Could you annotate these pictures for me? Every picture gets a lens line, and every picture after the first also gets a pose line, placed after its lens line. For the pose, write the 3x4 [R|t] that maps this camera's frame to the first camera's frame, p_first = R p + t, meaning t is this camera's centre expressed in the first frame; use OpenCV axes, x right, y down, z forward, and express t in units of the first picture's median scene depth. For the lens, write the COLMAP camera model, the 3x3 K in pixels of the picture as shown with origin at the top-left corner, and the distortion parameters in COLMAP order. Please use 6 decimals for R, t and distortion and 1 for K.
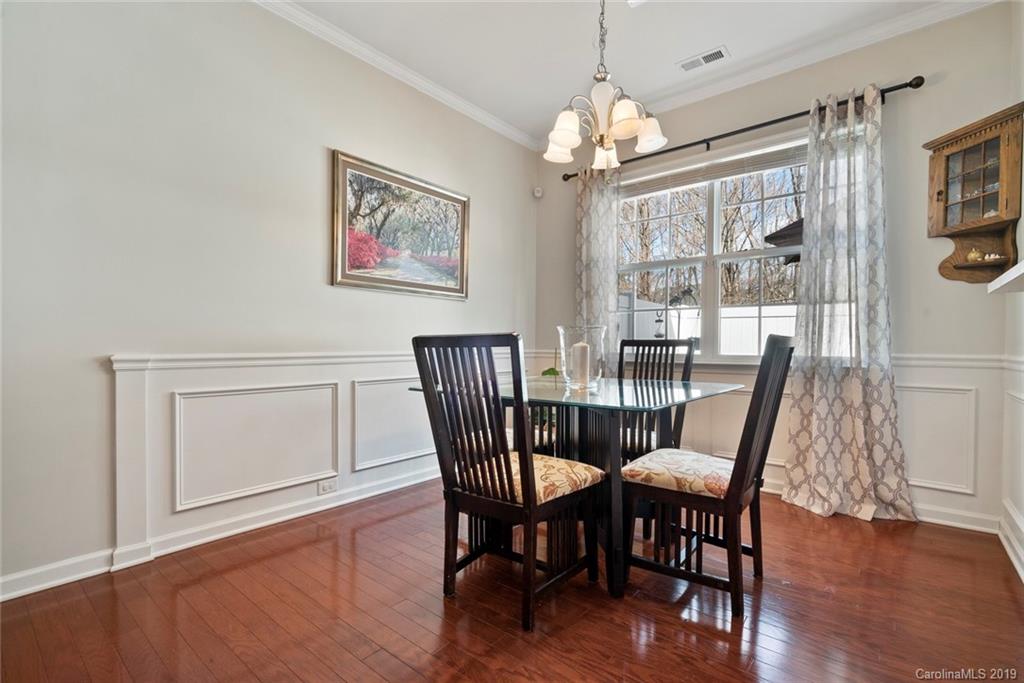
lens RADIAL K [[472.3, 0, 507.3], [0, 472.3, 351.8], [0, 0, 1]] dist [-0.008521, 0.003298]
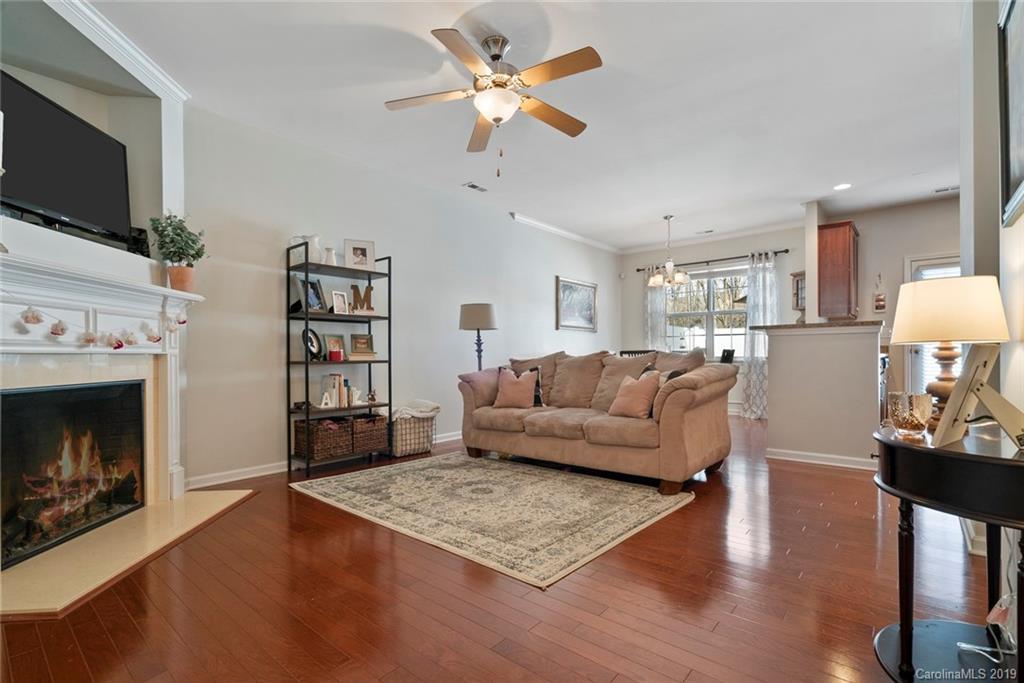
lens RADIAL K [[472.3, 0, 519.3], [0, 472.3, 356.0], [0, 0, 1]] dist [-0.008521, 0.003298]
pose [[0.999903, -0.012284, 0.006588, -0.560500], [0.012353, 0.999867, -0.010601, 0.017919], [-0.006457, 0.010682, 0.999922, -1.412248]]
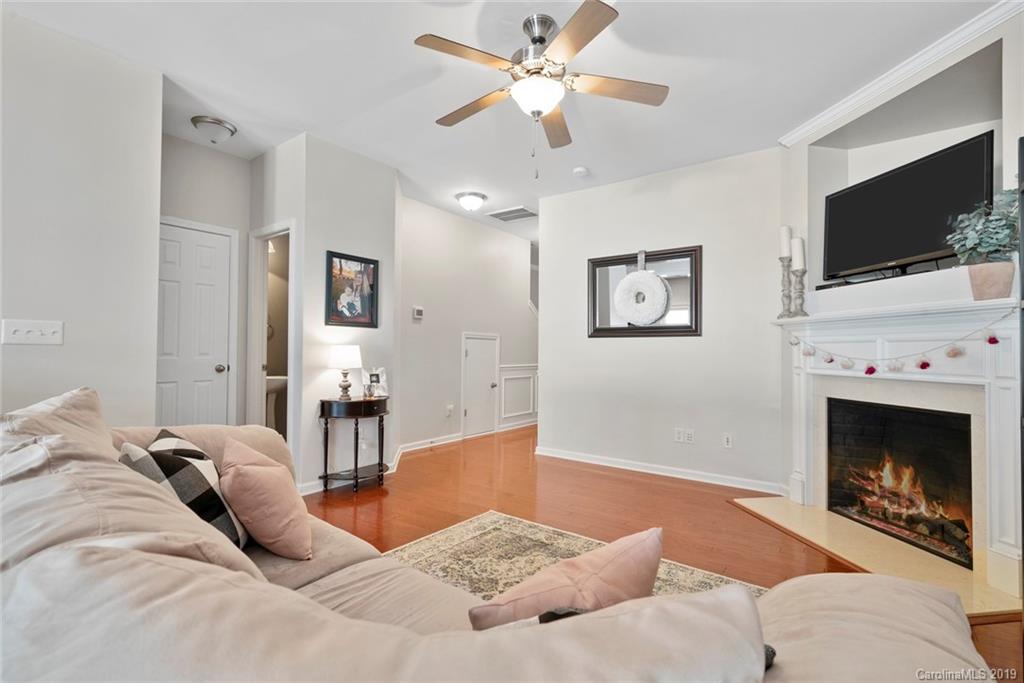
lens RADIAL K [[472.3, 0, 514.9], [0, 472.3, 342.2], [0, 0, 1]] dist [-0.008521, 0.003298]
pose [[-0.998454, -0.013434, -0.053943, -0.515016], [-0.013245, 0.999905, -0.003859, -0.065103], [0.053990, -0.003139, -0.998537, 0.354209]]
